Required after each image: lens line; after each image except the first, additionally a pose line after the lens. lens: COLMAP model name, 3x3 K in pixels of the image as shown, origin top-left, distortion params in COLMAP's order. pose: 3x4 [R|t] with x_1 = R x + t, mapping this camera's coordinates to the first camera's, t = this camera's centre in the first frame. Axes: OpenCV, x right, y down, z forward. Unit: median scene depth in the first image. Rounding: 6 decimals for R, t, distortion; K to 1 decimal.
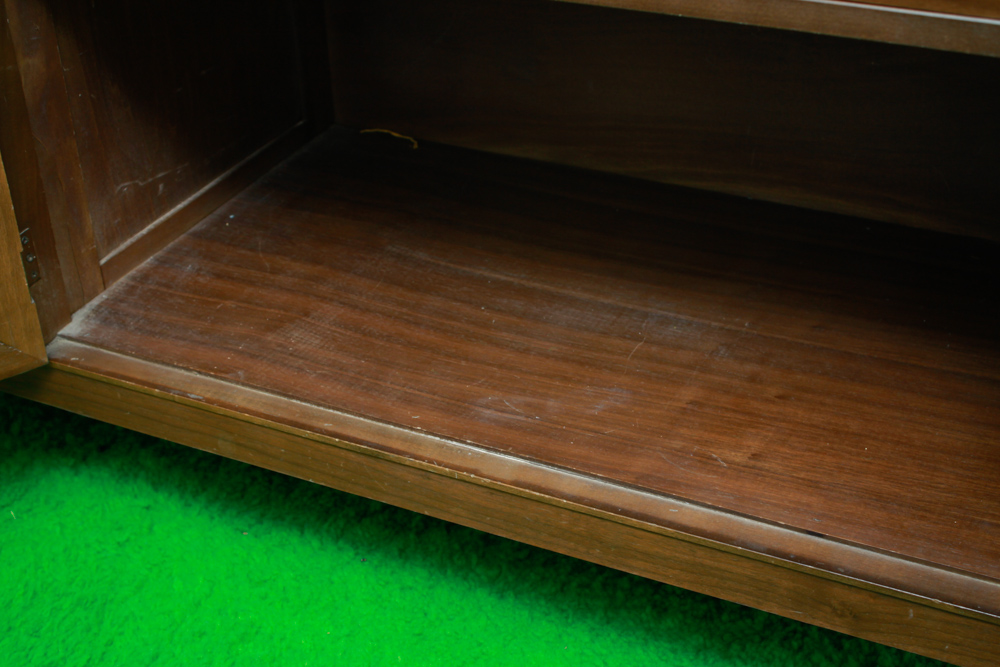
lens RADIAL K [[1440.2, 0, 500.0], [0, 1440.2, 333.5], [0, 0, 1]] dist [-0.037561, 0.023207]
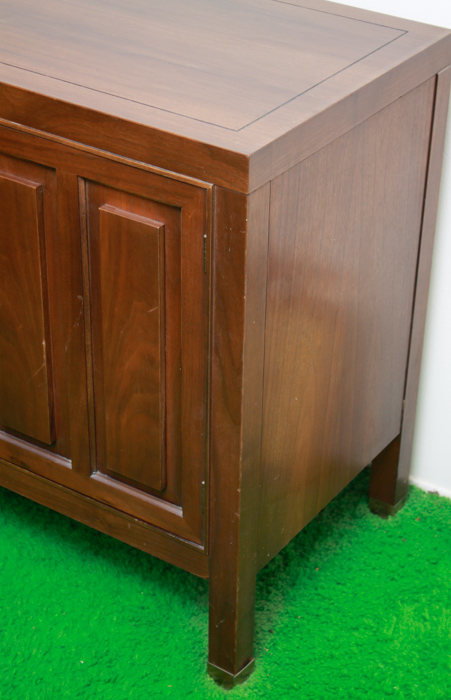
lens RADIAL K [[1453.5, 0, 254.5], [0, 1453.5, 350.0], [0, 0, 1]] dist [0.019525, 0.158578]
pose [[0.989267, 0.114900, -0.090275, 0.499711], [-0.114827, 0.993367, 0.006012, -0.073388], [0.090367, 0.004419, 0.995899, -0.867727]]
